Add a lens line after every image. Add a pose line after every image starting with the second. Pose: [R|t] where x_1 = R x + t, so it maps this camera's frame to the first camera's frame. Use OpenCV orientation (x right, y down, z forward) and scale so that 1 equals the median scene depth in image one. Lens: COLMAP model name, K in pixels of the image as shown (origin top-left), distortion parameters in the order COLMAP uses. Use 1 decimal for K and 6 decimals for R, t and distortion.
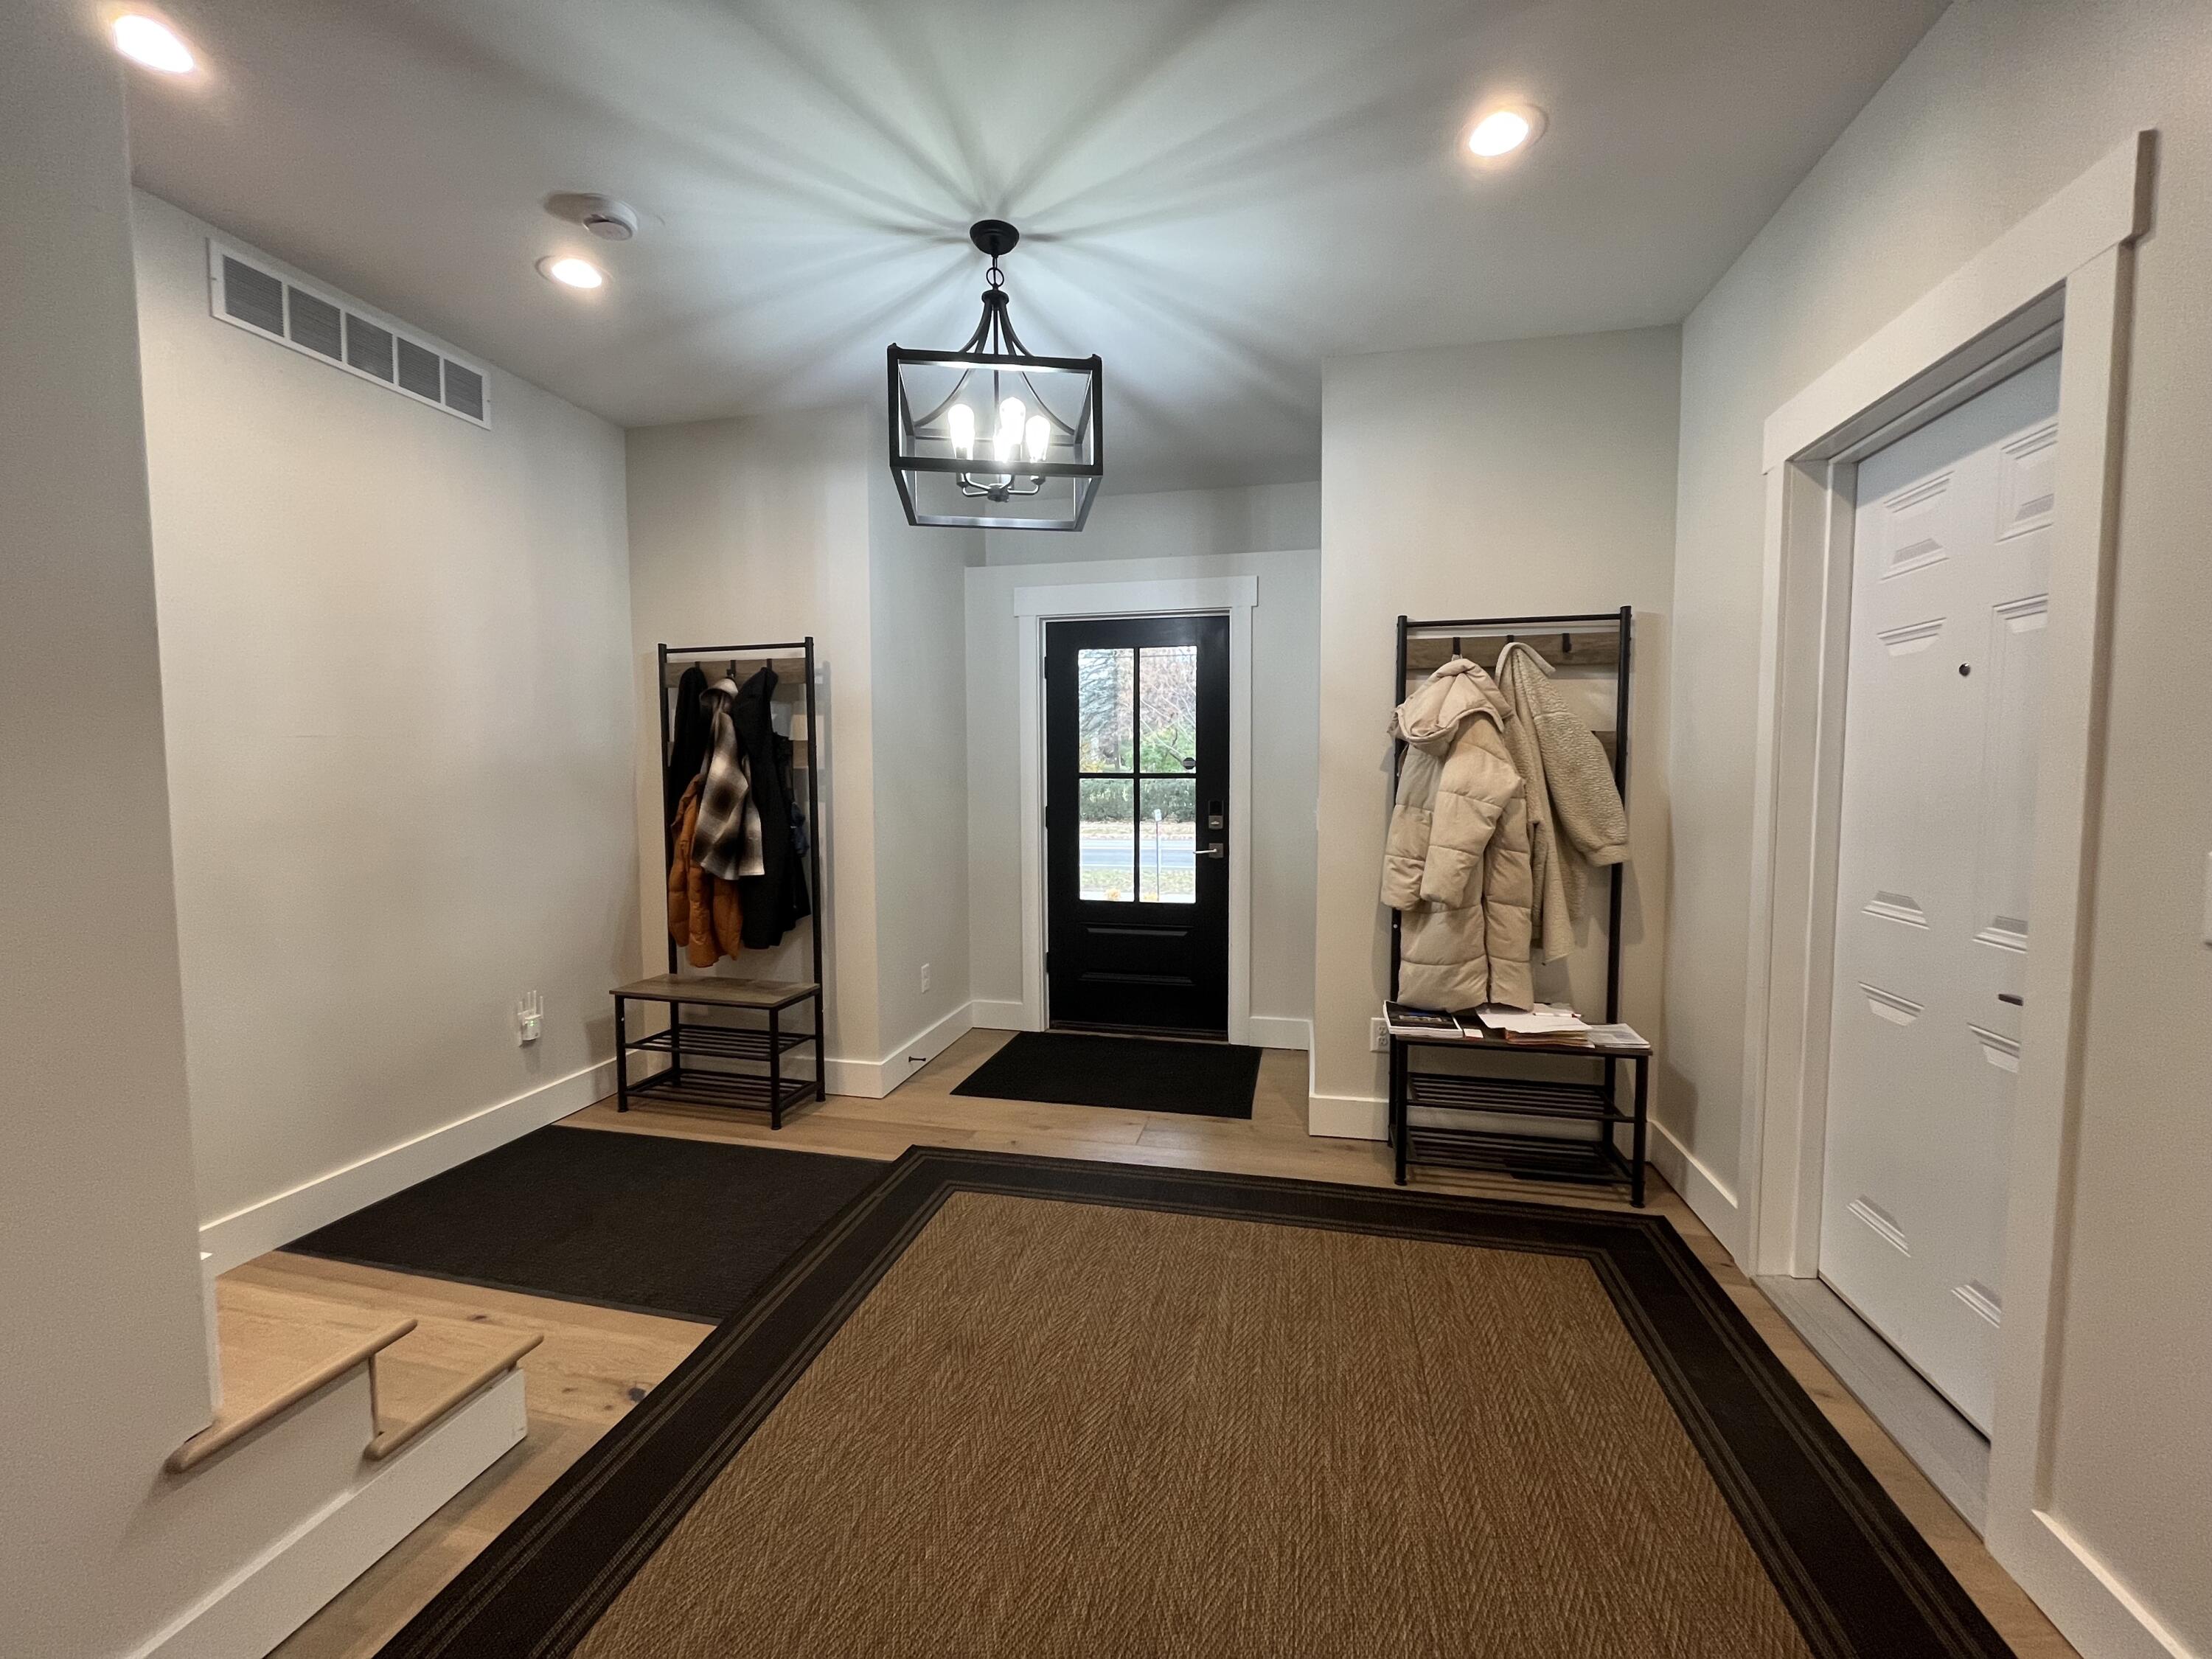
lens RADIAL K [[889.9, 0, 1106.1], [0, 889.9, 824.6], [0, 0, 1]] dist [0.000877, 0.000054]
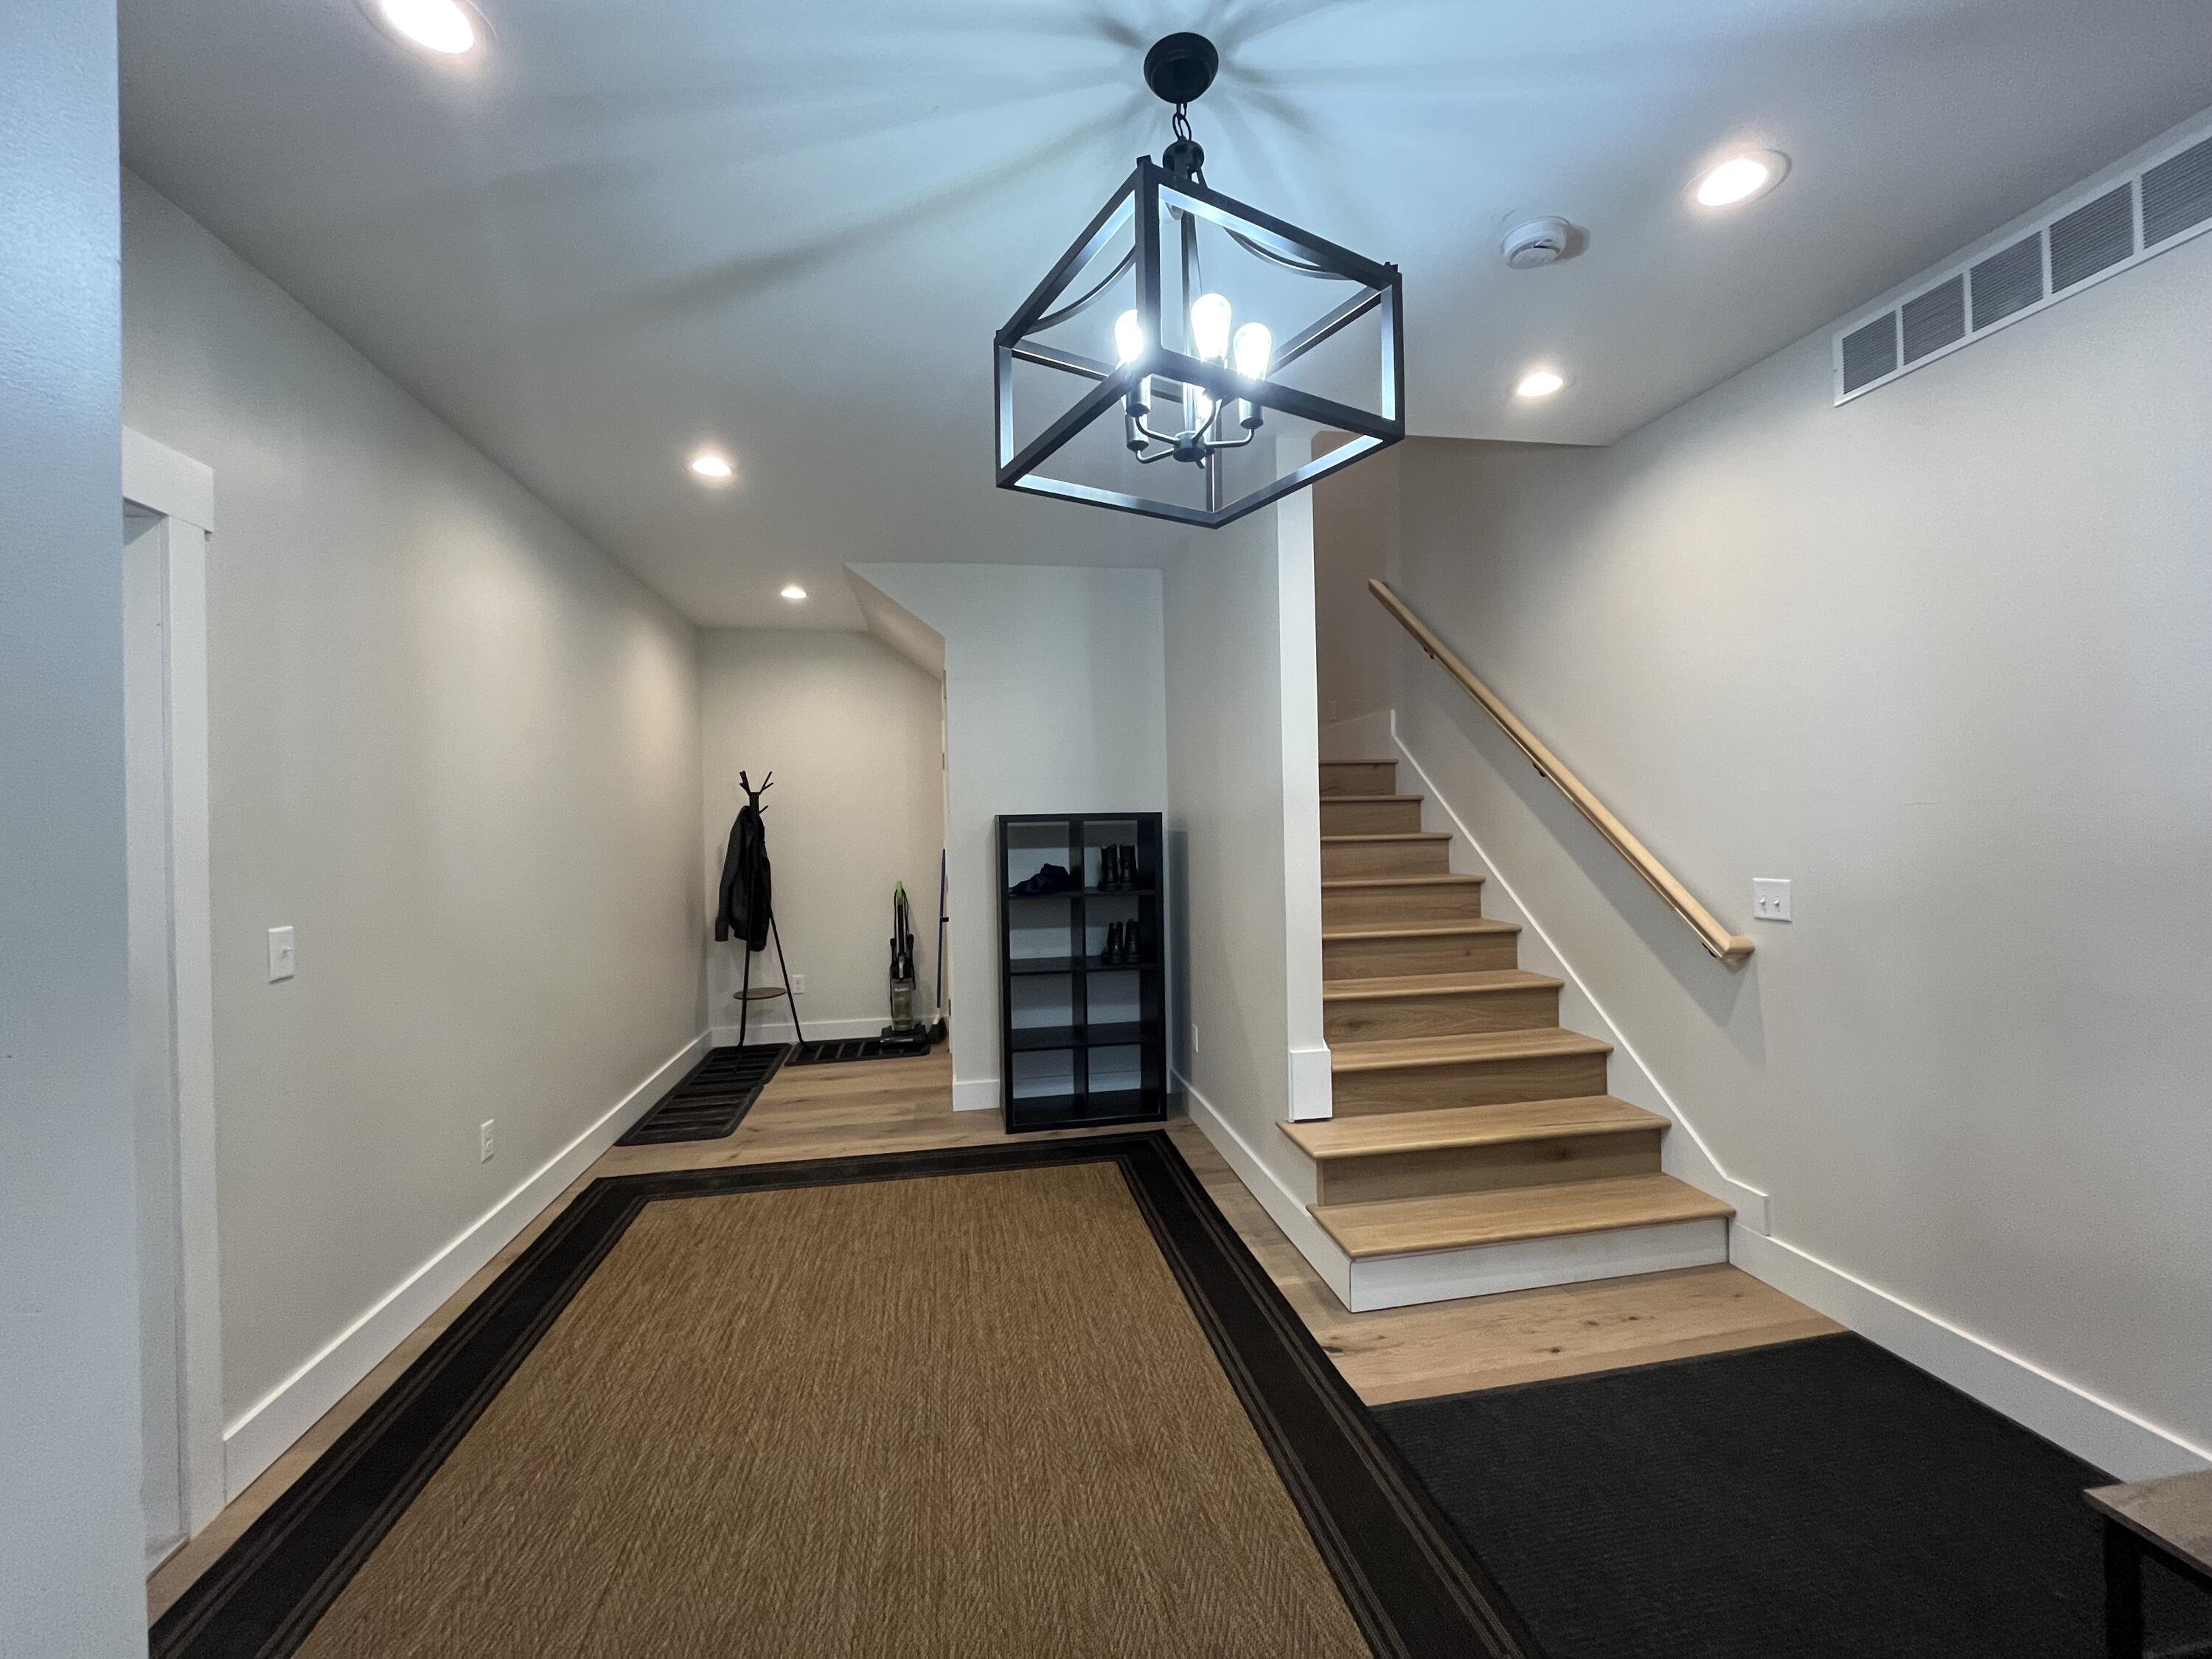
lens RADIAL K [[889.9, 0, 1106.2], [0, 889.9, 829.8], [0, 0, 1]] dist [0.000877, 0.000054]
pose [[-0.918597, 0.021749, -0.394597, 0.230265], [-0.001718, 0.998255, 0.059021, -0.156009], [0.395192, 0.054895, -0.916957, 1.866891]]
